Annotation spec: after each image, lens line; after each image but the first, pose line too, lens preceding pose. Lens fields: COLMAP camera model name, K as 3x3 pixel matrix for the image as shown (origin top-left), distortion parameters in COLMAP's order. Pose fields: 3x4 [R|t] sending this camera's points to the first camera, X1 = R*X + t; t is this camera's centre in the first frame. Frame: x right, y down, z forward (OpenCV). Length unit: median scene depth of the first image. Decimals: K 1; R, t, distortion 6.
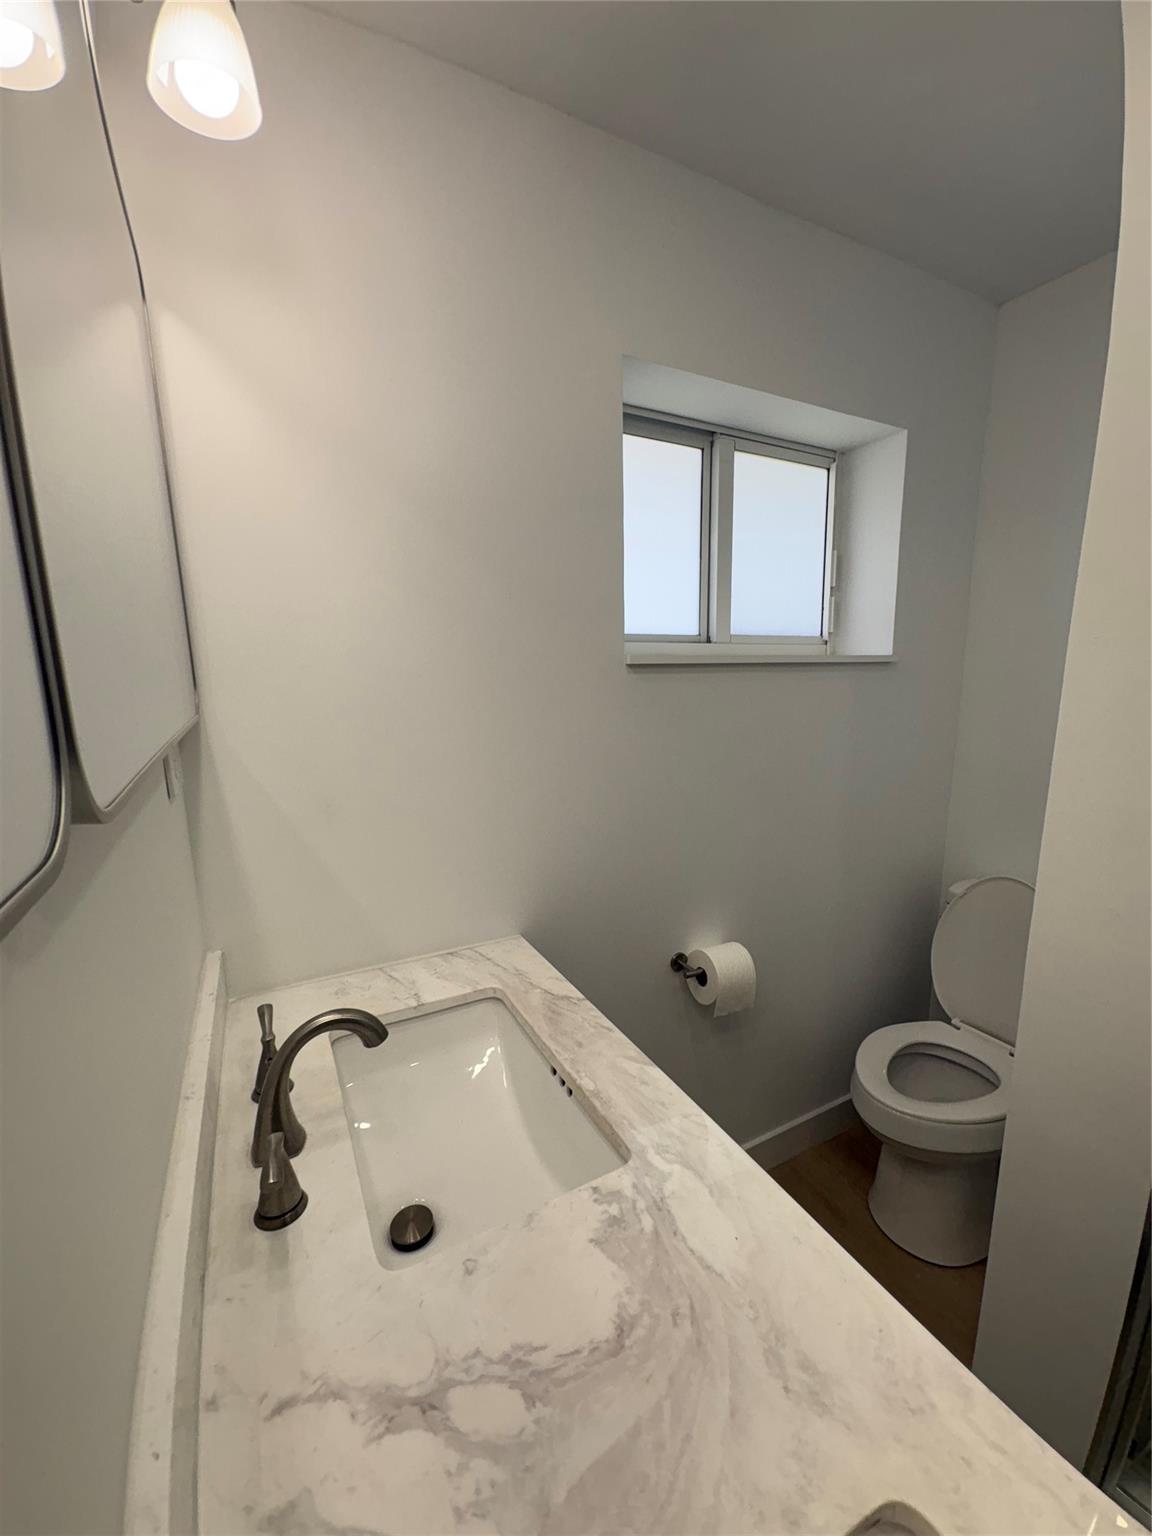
lens RADIAL K [[610.5, 0, 576.6], [0, 610.5, 766.6], [0, 0, 1]] dist [0.000747, 0.000041]
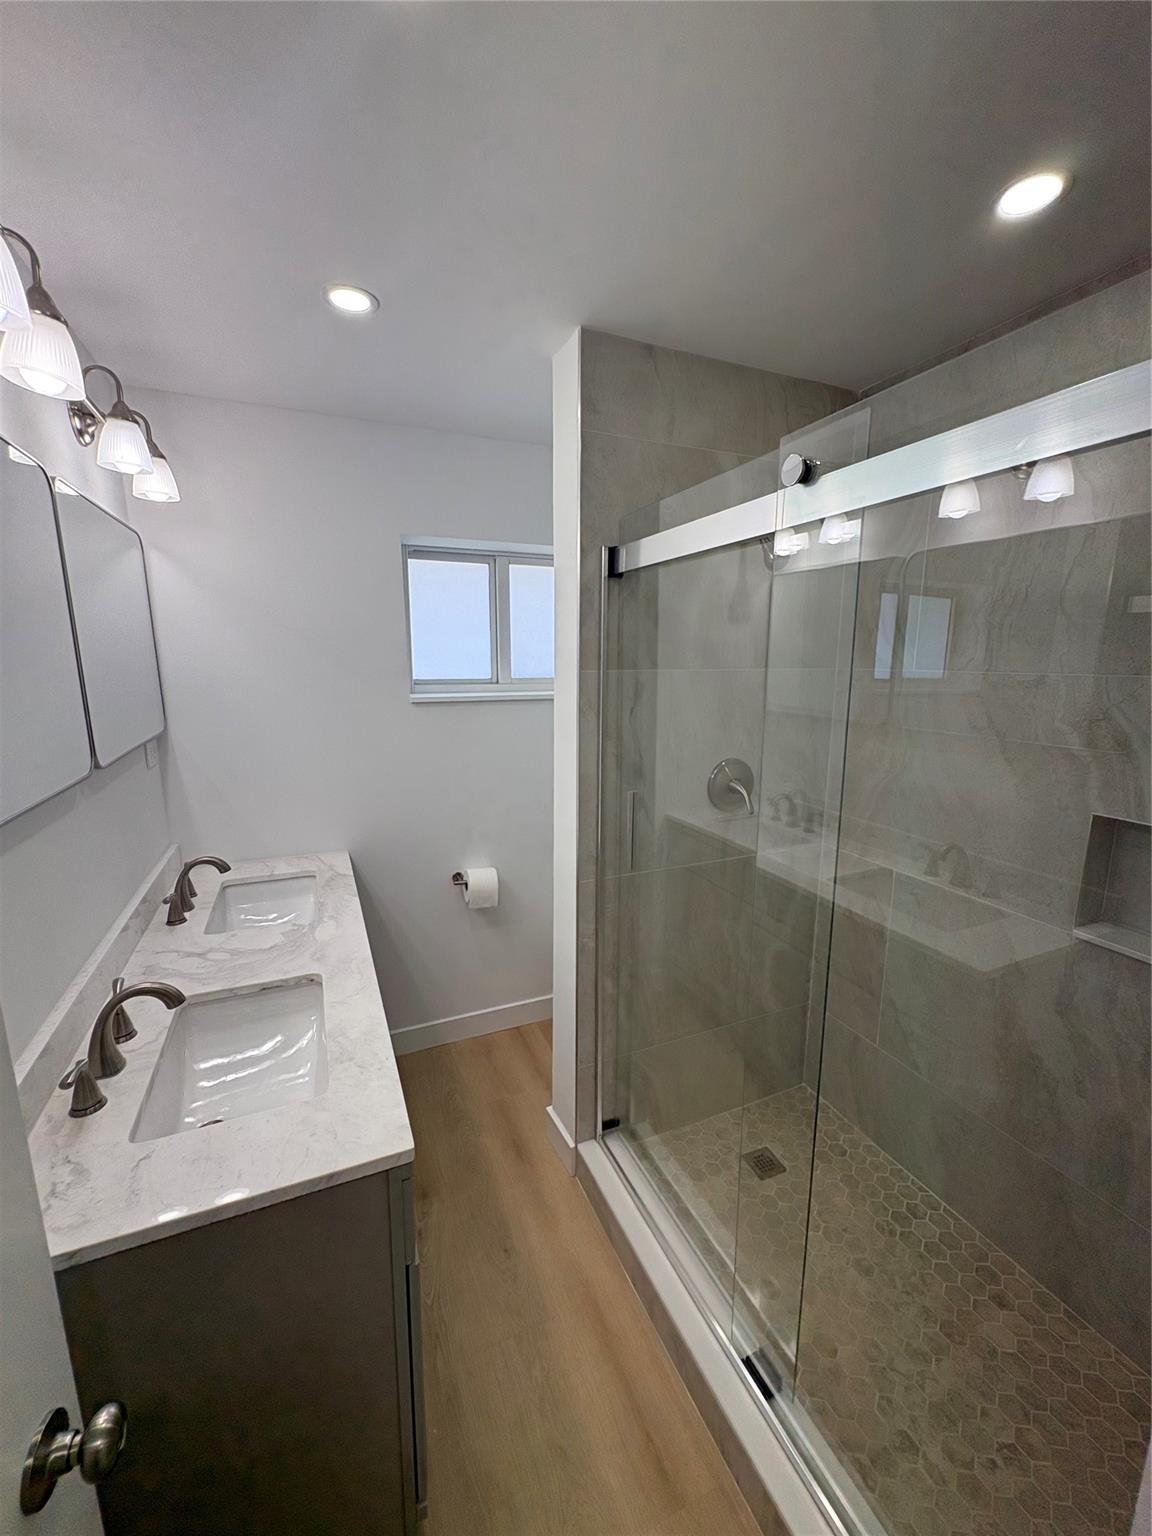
lens RADIAL K [[610.5, 0, 575.7], [0, 610.5, 773.9], [0, 0, 1]] dist [0.000747, 0.000041]
pose [[0.997320, 0.029795, -0.066827, 0.871339], [-0.028042, 0.999242, 0.027018, -0.026857], [0.067581, -0.025071, 0.997399, -0.939650]]
